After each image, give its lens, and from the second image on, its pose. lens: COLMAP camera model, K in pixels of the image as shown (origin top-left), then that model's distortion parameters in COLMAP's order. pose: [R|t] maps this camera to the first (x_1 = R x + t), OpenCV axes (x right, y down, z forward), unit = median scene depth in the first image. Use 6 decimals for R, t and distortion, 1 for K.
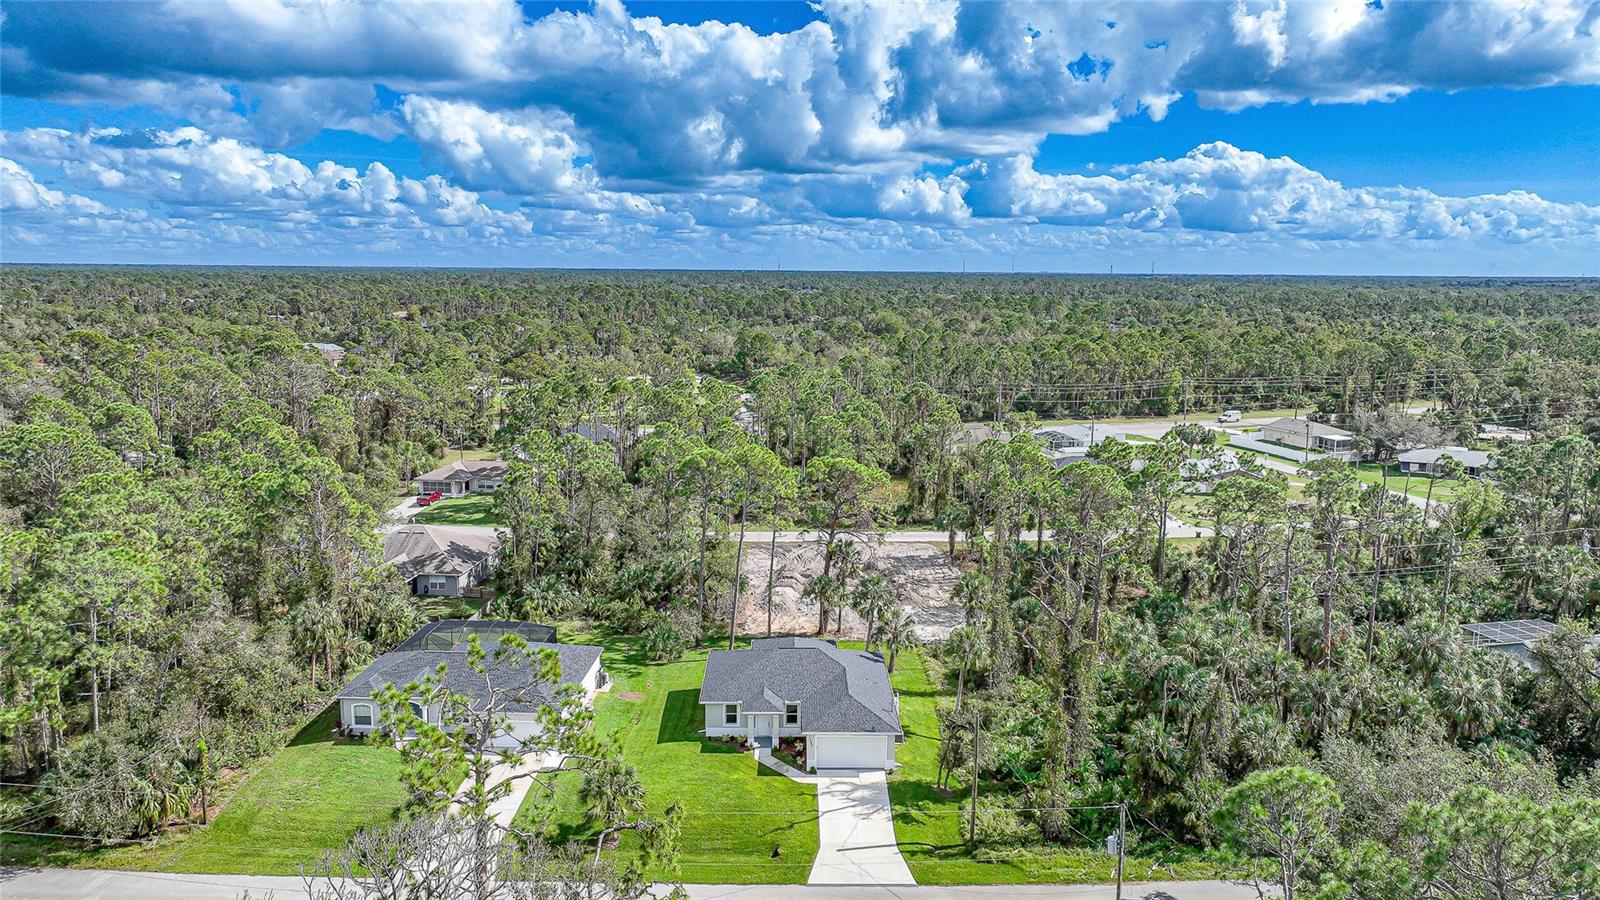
lens RADIAL K [[1121.7, 0, 800.6], [0, 1121.7, 450.1], [0, 0, 1]] dist [-0.002944, 0.021308]
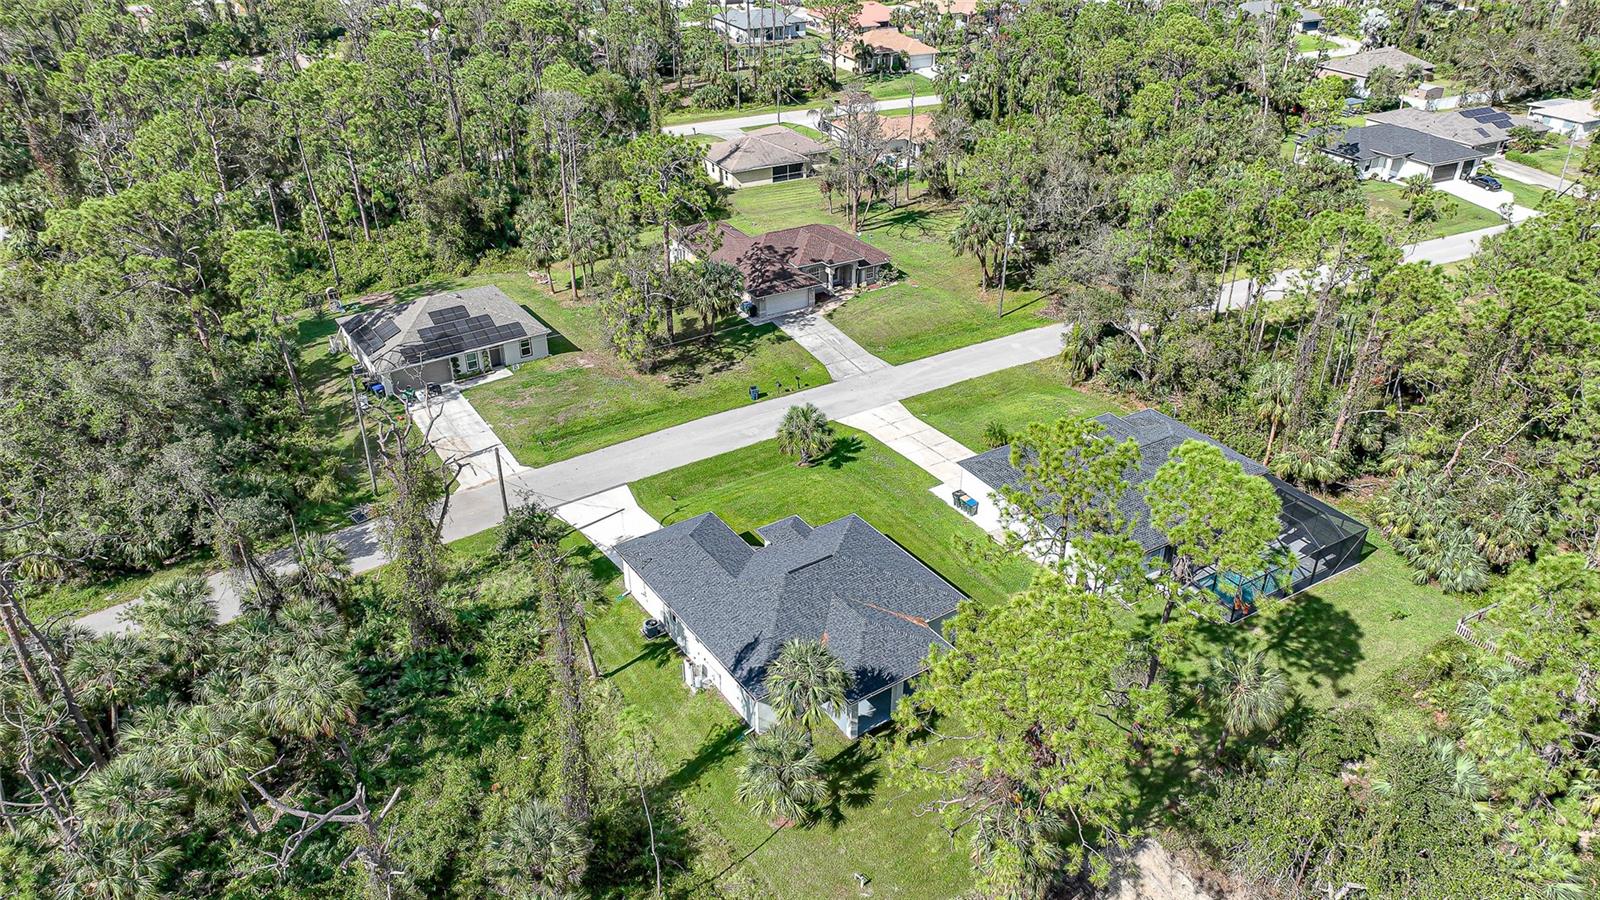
lens RADIAL K [[1121.7, 0, 802.2], [0, 1121.7, 452.2], [0, 0, 1]] dist [-0.002944, 0.021308]
pose [[-0.833409, 0.269760, -0.482347, 0.344682], [-0.090863, 0.794020, 0.601063, -0.325274], [0.545136, 0.544759, -0.637232, 1.488040]]
